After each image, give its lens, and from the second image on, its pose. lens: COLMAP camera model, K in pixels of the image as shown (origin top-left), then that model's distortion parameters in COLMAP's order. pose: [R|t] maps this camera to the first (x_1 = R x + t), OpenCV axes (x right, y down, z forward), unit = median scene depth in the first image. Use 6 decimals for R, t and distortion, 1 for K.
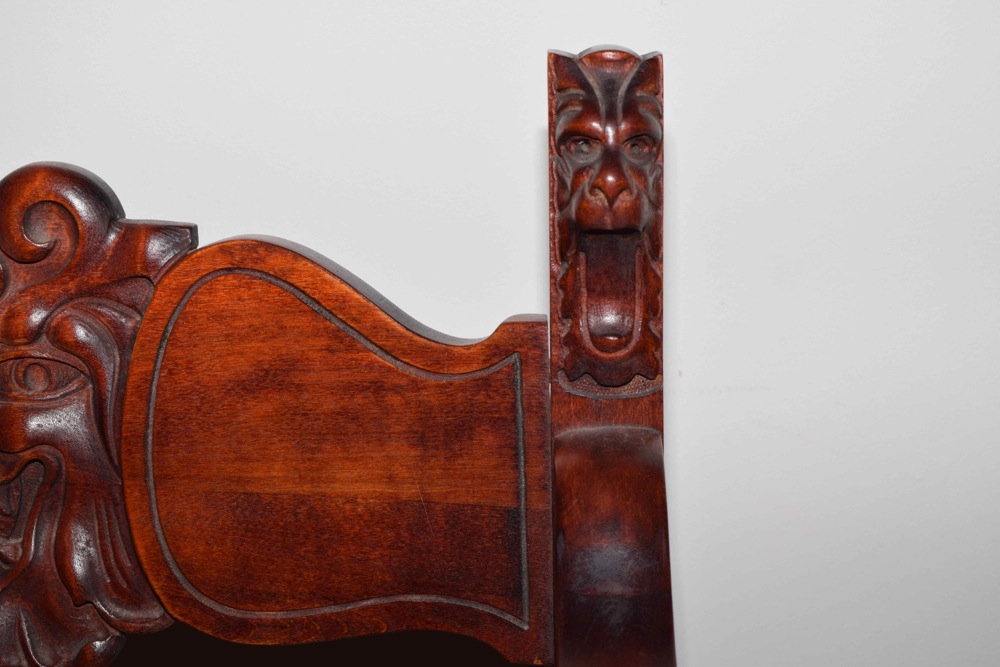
lens RADIAL K [[2263.1, 0, 504.3], [0, 2263.1, 337.1], [0, 0, 1]] dist [0.058711, 0.000000]
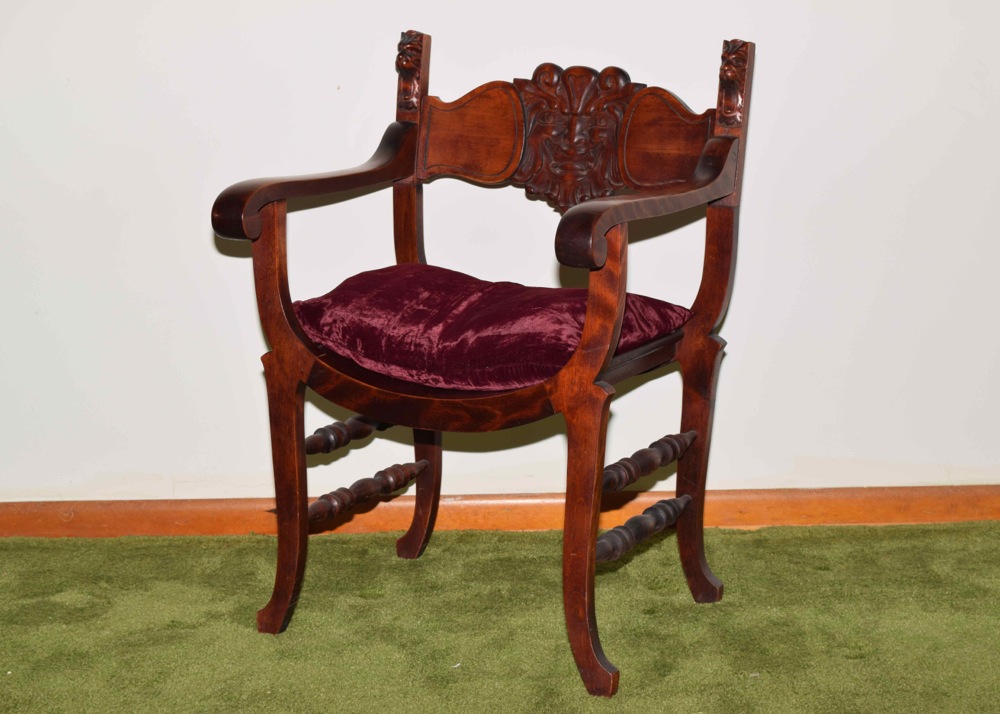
lens RADIAL K [[2151.6, 0, 506.8], [0, 2151.6, 353.4], [0, 0, 1]] dist [0.047335, 0.000000]
pose [[0.889648, 0.120198, -0.440543, 1.352712], [-0.177643, 0.979841, -0.091398, 0.793805], [0.420677, 0.159572, 0.893067, -2.358850]]
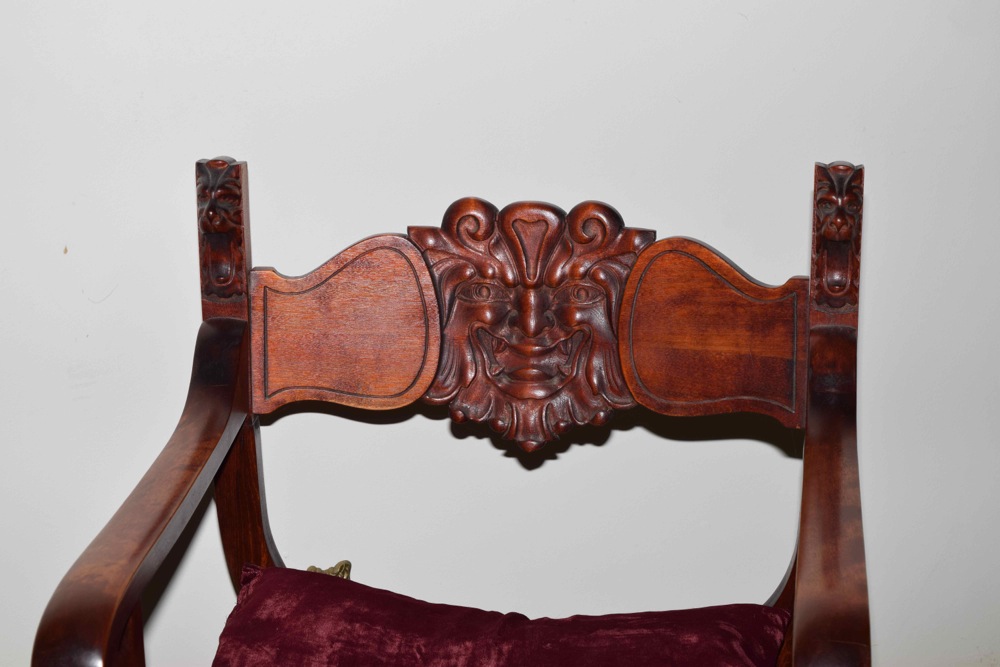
lens RADIAL K [[2263.1, 0, 497.4], [0, 2263.1, 348.1], [0, 0, 1]] dist [0.058711, 0.000000]
pose [[0.992617, 0.045603, -0.112396, -0.033159], [-0.043483, 0.998828, 0.021242, 0.027719], [0.113233, -0.016198, 0.993436, -1.305570]]
